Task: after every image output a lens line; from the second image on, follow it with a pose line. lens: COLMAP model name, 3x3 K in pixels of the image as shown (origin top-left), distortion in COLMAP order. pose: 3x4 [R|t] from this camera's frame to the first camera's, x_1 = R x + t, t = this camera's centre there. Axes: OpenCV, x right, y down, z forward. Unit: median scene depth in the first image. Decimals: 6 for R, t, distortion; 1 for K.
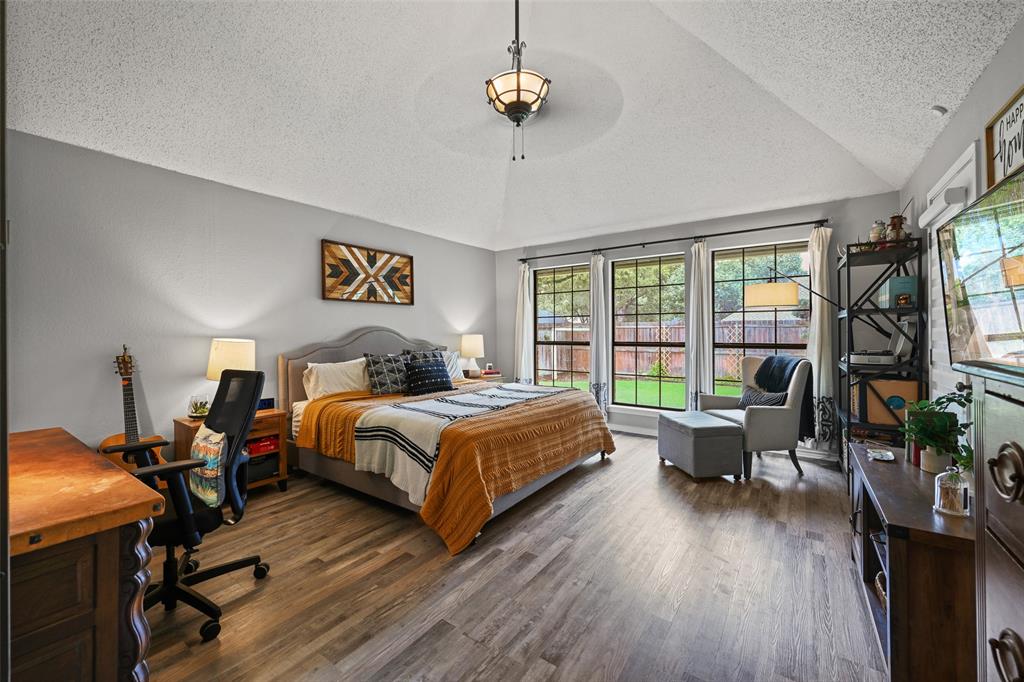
lens RADIAL K [[403.7, 0, 514.1], [0, 403.7, 337.2], [0, 0, 1]] dist [-0.003067, 0.001203]
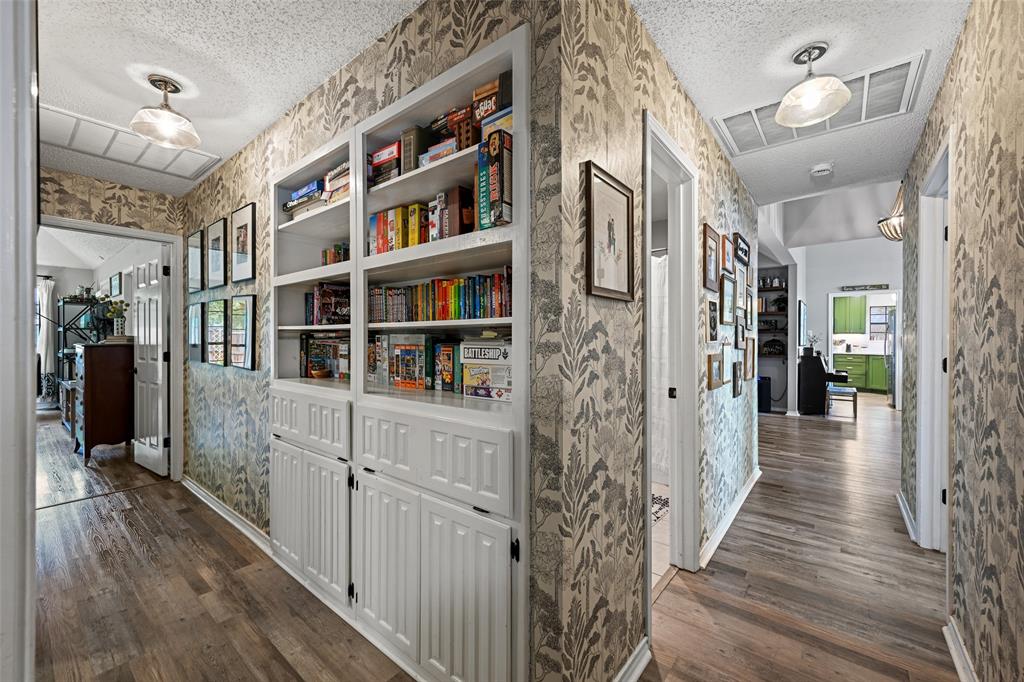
lens RADIAL K [[403.7, 0, 515.3], [0, 403.7, 337.8], [0, 0, 1]] dist [-0.003067, 0.001203]
pose [[0.055295, 0.003553, 0.998464, -1.062265], [-0.006567, 0.999973, -0.003195, -0.022282], [-0.998448, -0.006380, 0.055317, -1.372621]]
